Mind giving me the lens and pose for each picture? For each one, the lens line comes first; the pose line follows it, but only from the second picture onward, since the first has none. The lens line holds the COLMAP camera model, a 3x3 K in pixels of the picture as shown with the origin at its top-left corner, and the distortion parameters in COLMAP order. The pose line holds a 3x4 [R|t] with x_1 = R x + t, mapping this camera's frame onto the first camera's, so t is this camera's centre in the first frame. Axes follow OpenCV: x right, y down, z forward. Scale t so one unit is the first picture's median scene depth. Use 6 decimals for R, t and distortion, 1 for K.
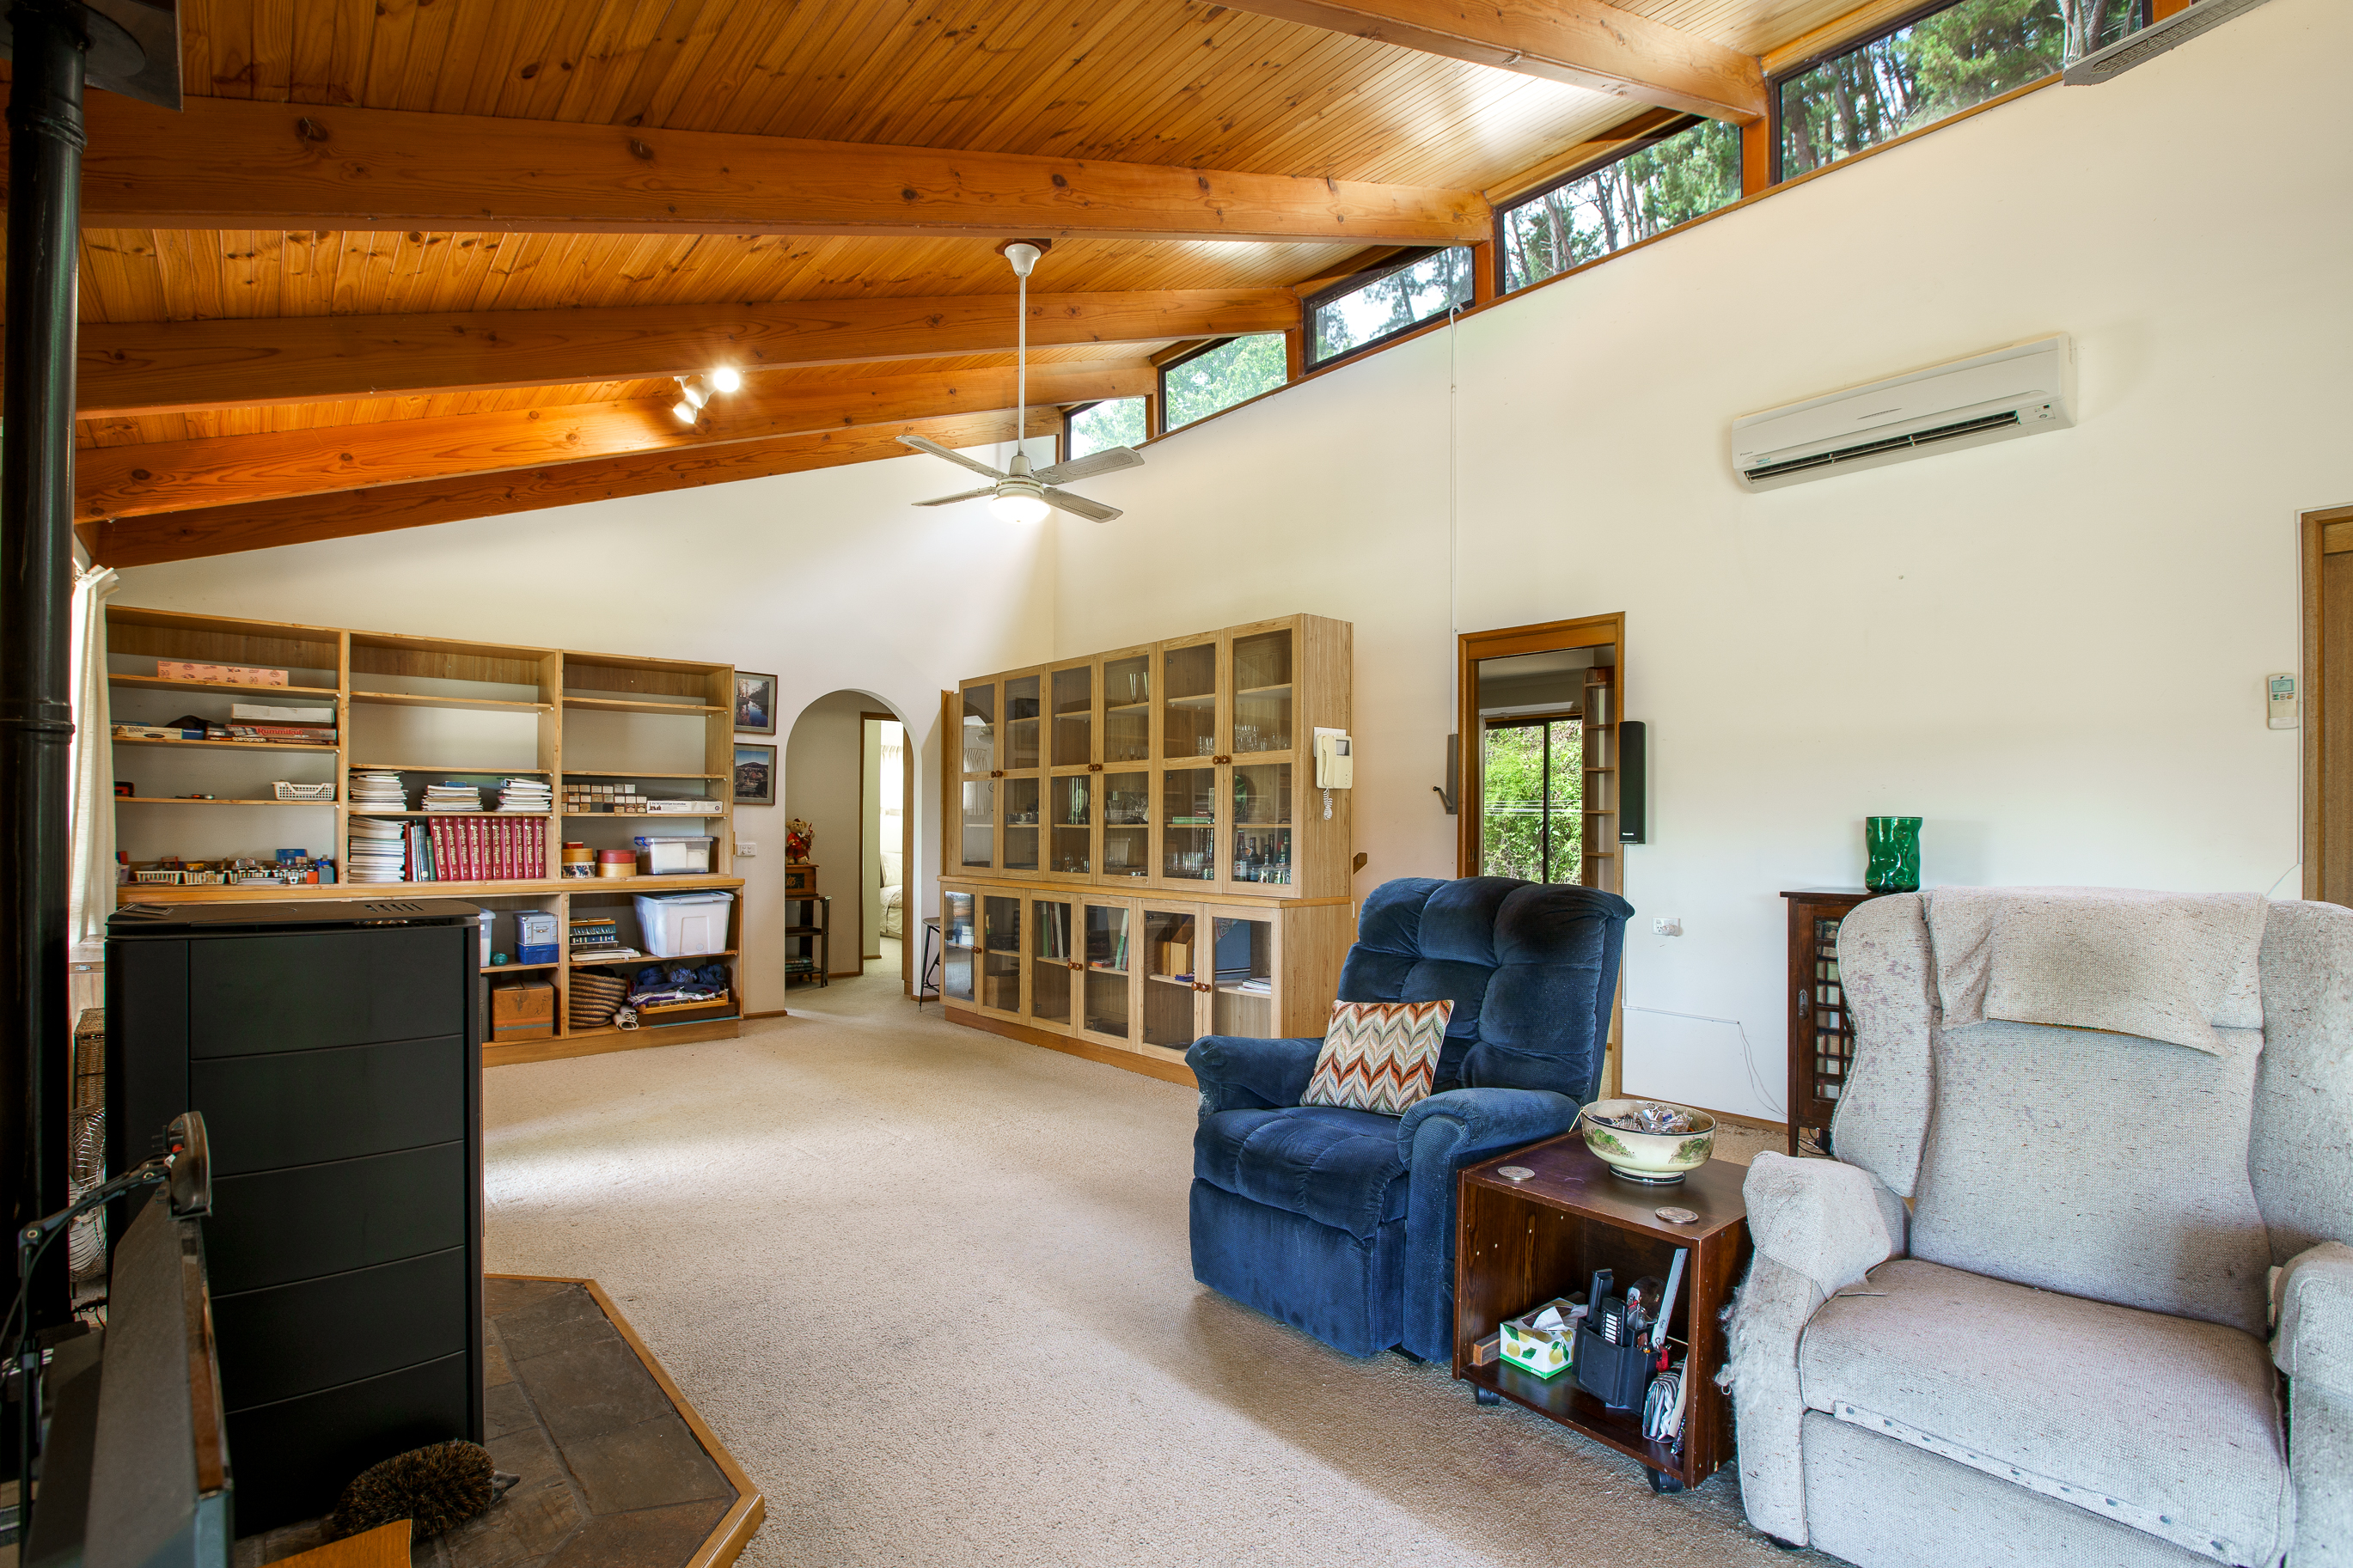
lens RADIAL K [[1111.5, 0, 1133.4], [0, 1111.5, 816.4], [0, 0, 1]] dist [-0.002375, 0.001289]
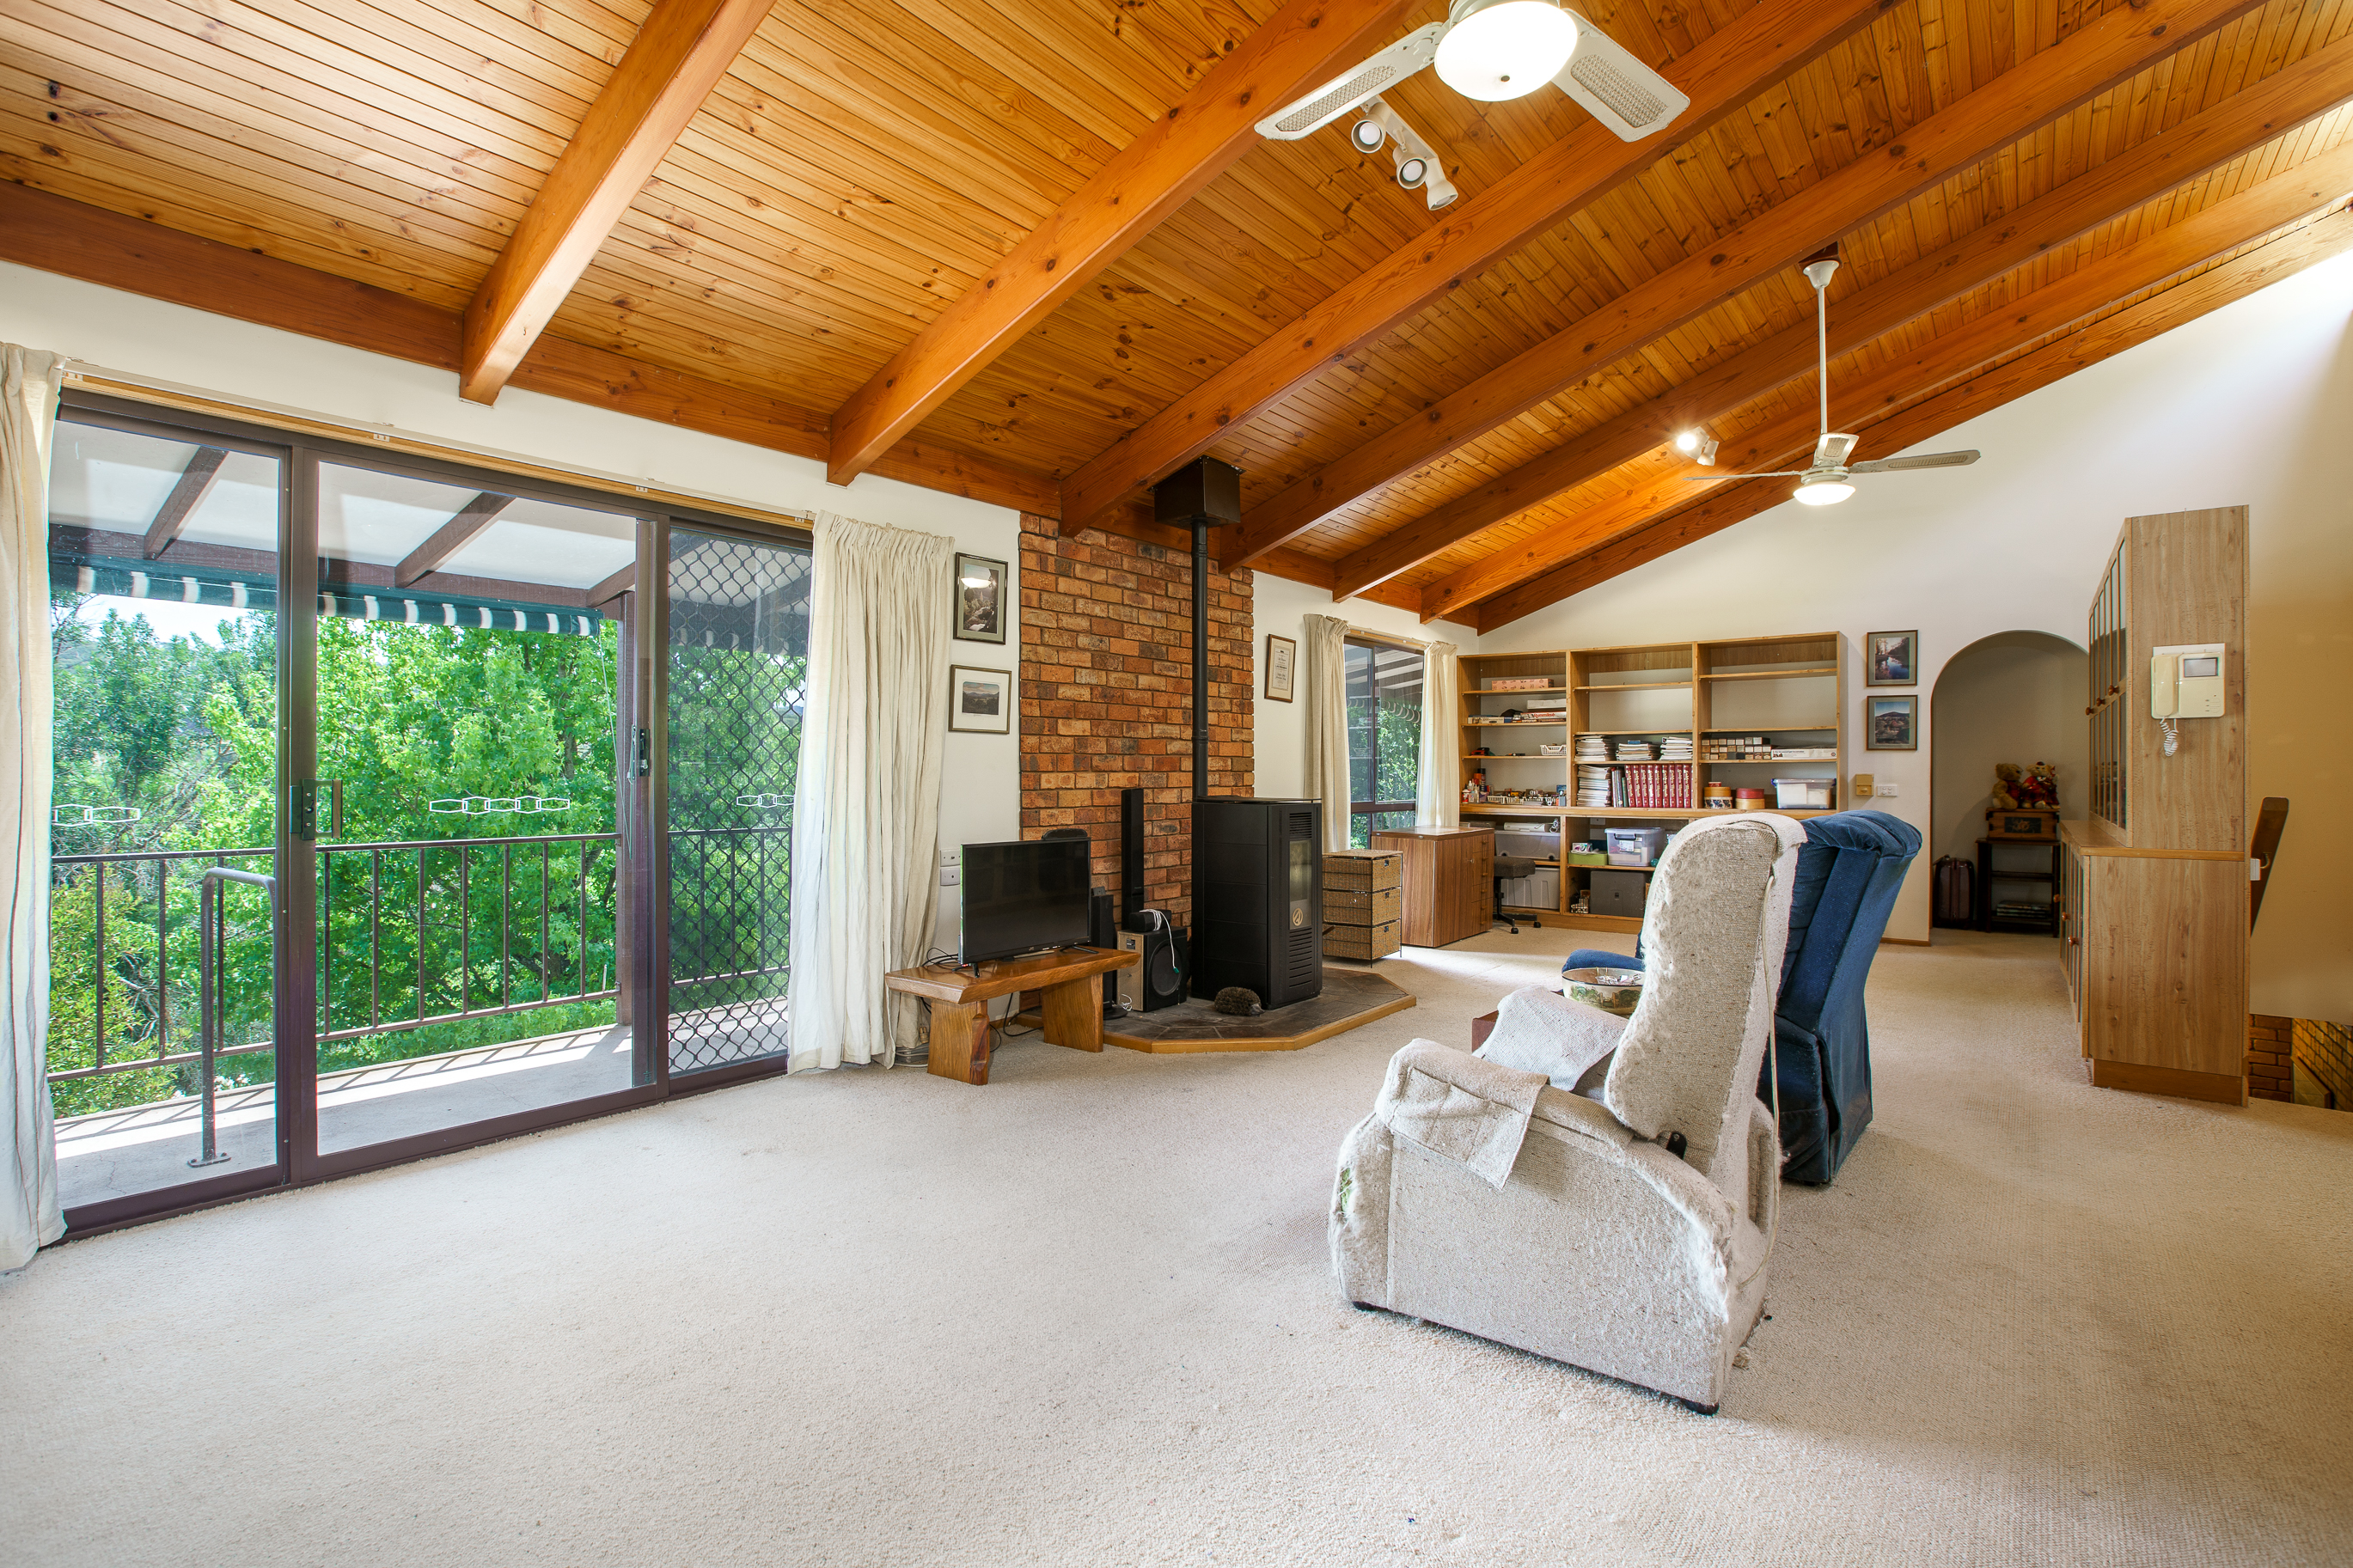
lens RADIAL K [[1111.5, 0, 1172.4], [0, 1111.5, 773.7], [0, 0, 1]] dist [-0.002375, 0.001289]
pose [[0.220202, -0.003383, -0.975448, 0.689548], [0.008330, 0.999964, -0.001588, 0.010197], [0.975419, -0.007776, 0.220222, 0.067573]]
